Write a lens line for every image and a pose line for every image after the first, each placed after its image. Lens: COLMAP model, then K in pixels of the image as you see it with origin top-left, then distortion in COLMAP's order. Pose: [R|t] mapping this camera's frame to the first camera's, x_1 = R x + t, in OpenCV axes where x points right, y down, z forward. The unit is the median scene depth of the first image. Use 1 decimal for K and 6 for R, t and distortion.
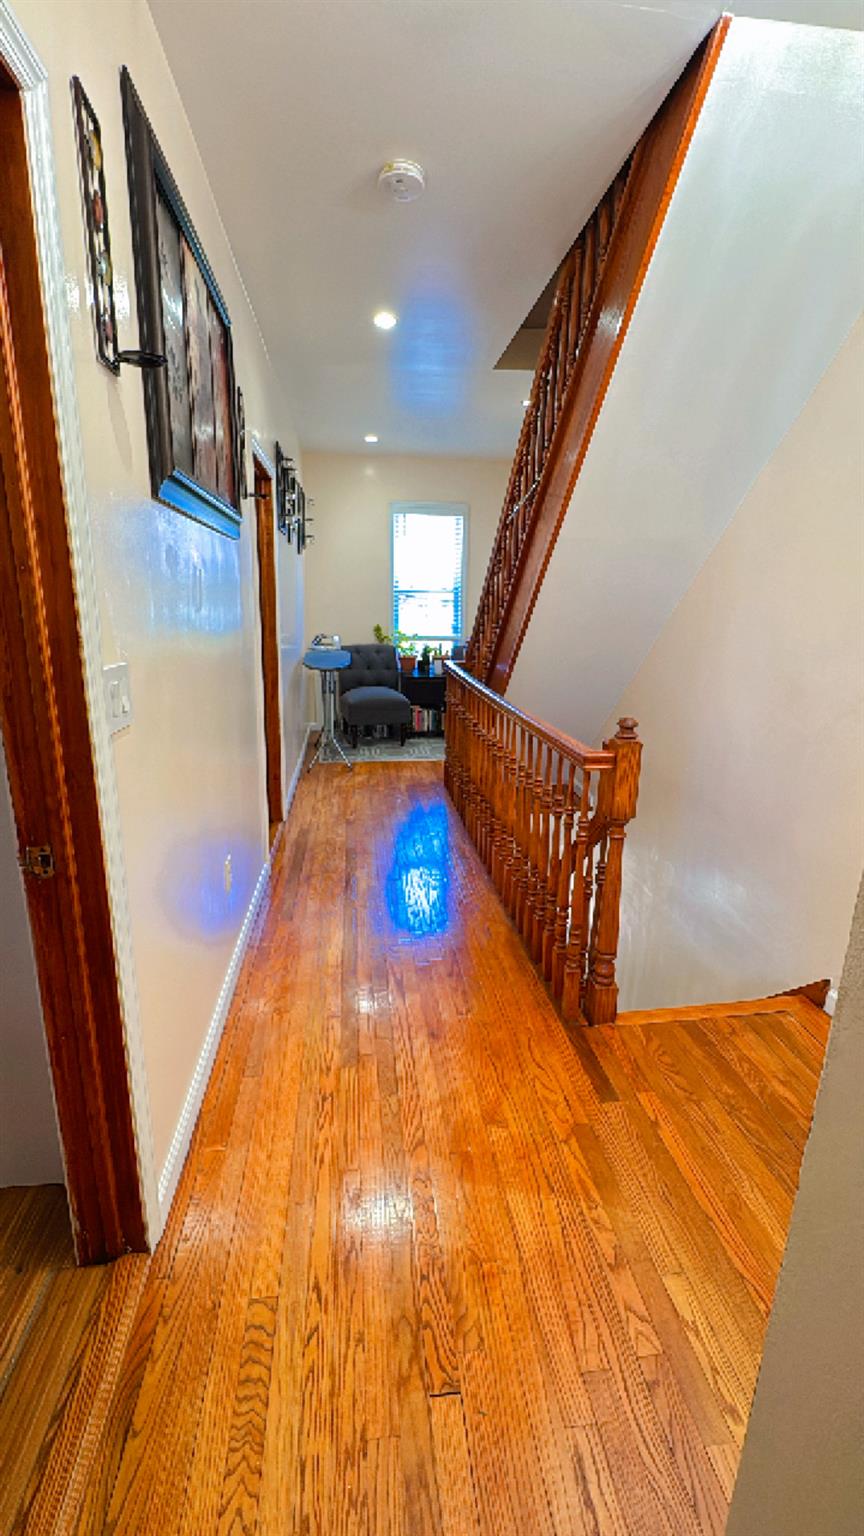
lens RADIAL K [[660.6, 0, 432.0], [0, 660.6, 768.0], [0, 0, 1]] dist [-0.000122, -0.000003]
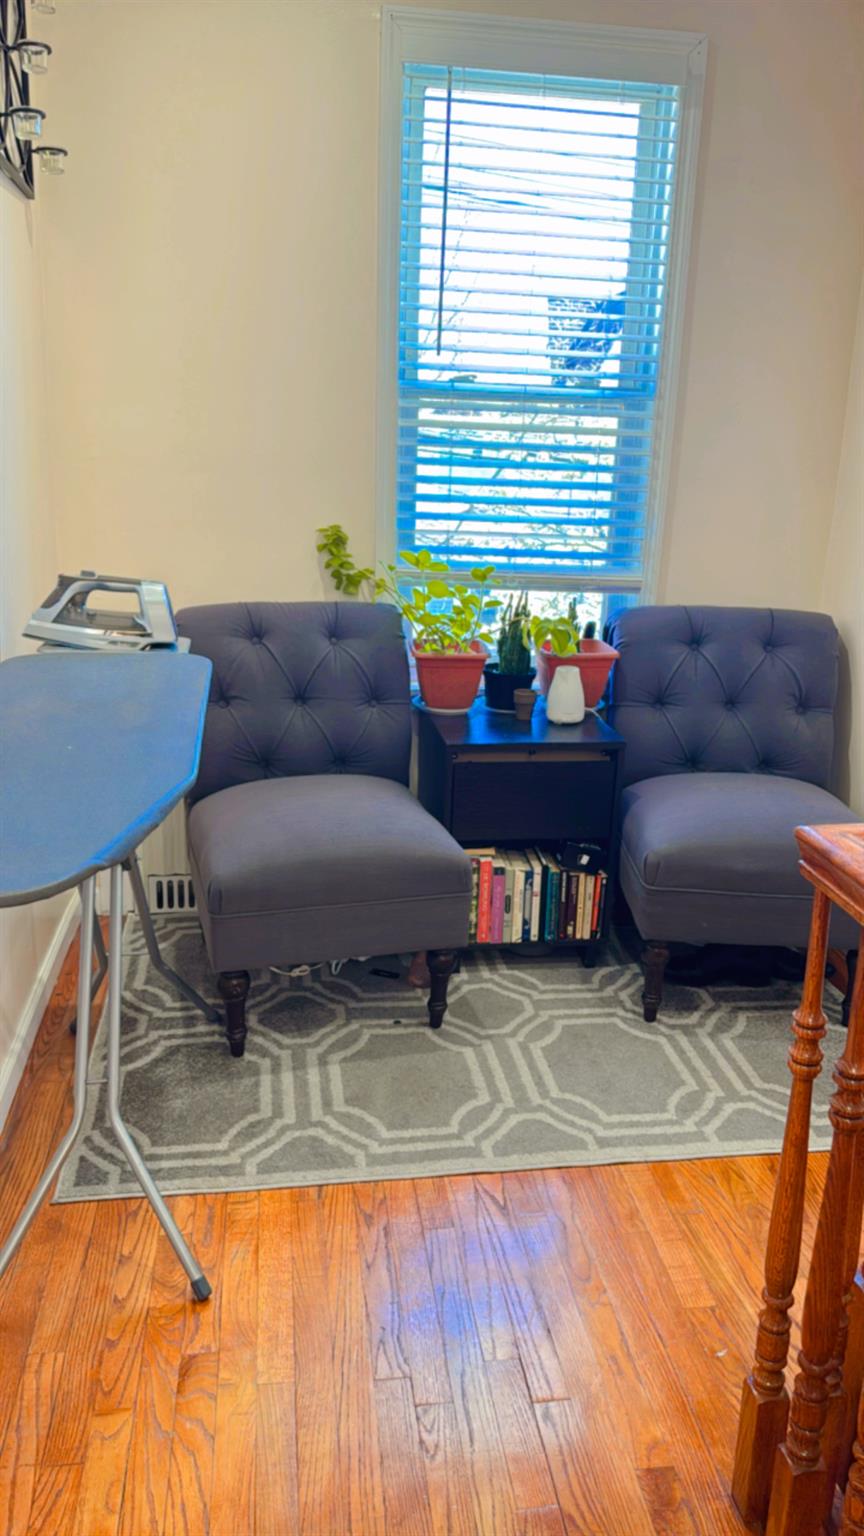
lens RADIAL K [[1112.0, 0, 432.0], [0, 1112.0, 768.0], [0, 0, 1]] dist [0.003804, 0.000121]
pose [[0.999077, 0.012624, 0.041046, -0.060886], [-0.014251, 0.999114, 0.039599, -0.141204], [-0.040510, -0.040147, 0.998372, 0.569784]]
